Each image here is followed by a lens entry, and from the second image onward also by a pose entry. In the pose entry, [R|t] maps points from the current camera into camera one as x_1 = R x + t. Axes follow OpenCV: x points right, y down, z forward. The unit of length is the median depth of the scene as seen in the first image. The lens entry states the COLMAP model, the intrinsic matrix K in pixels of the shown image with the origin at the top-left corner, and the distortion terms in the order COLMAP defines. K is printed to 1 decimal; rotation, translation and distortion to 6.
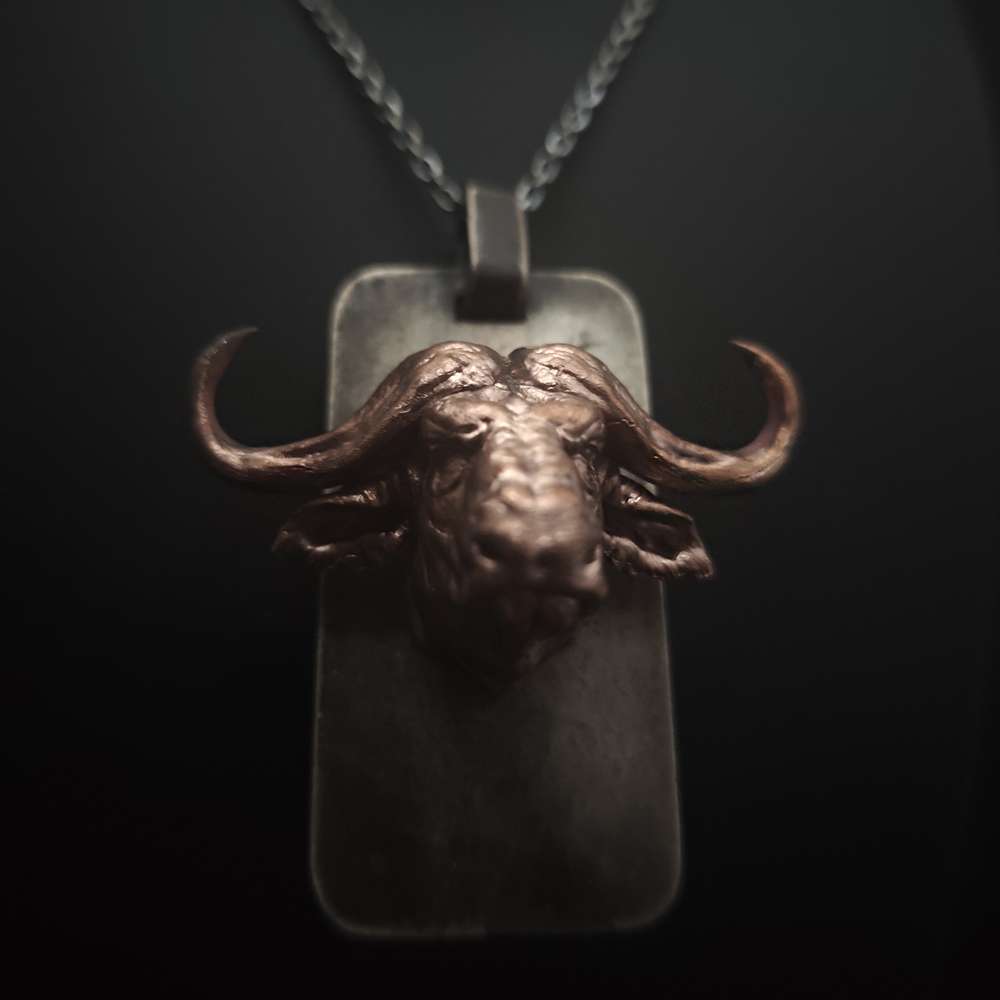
lens RADIAL K [[1053.3, 0, 496.5], [0, 1053.3, 460.3], [0, 0, 1]] dist [0.000063, -0.395568]
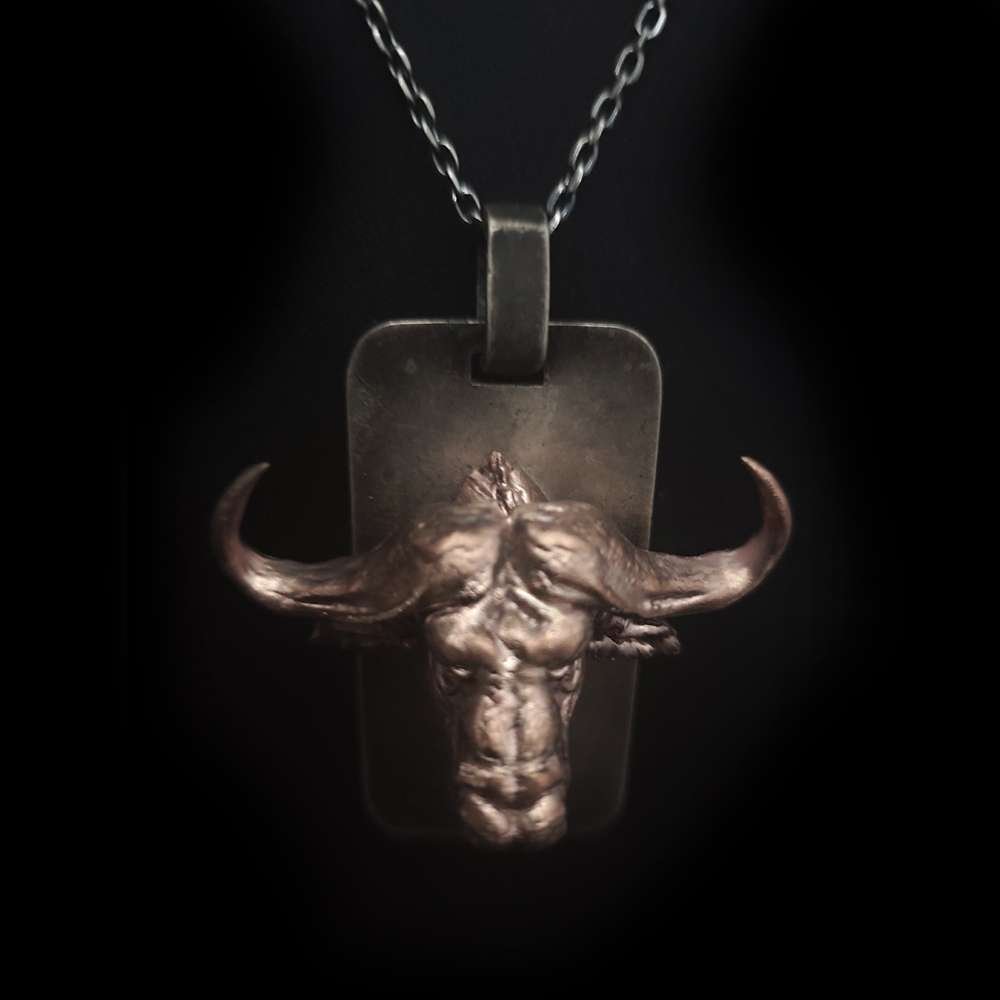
lens RADIAL K [[861.5, 0, 527.9], [0, 861.5, 527.1], [0, 0, 1]] dist [-0.109192, -0.002785]
pose [[0.997537, 0.067141, -0.020295, 0.044863], [-0.033713, 0.712685, 0.700674, -0.699714], [0.061507, -0.698264, 0.713193, 0.408483]]
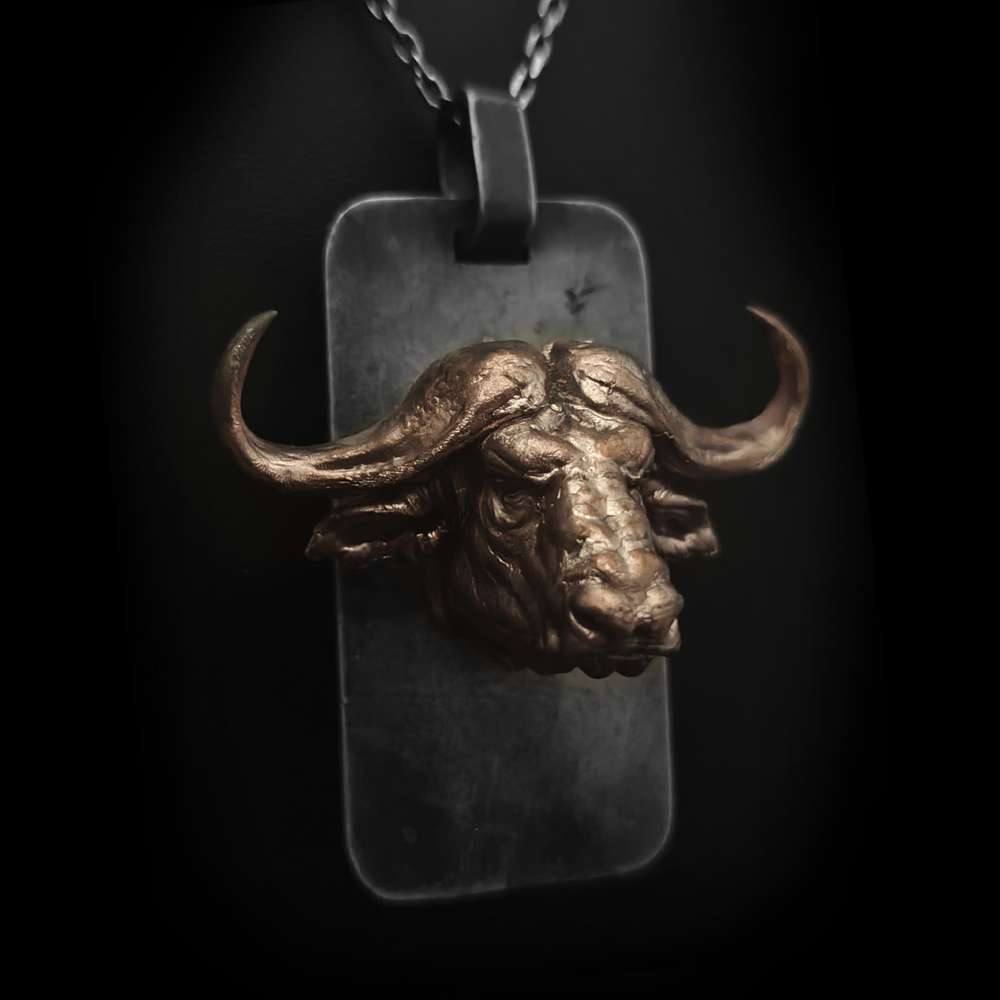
lens RADIAL K [[1548.8, 0, 500.0], [0, 1548.8, 500.0], [0, 0, 1]] dist [0.008278, 0.002611]
pose [[0.970076, -0.018797, 0.242071, -0.386979], [-0.063591, 0.942528, 0.328021, -0.445517], [-0.234324, -0.333599, 0.913129, -0.341974]]
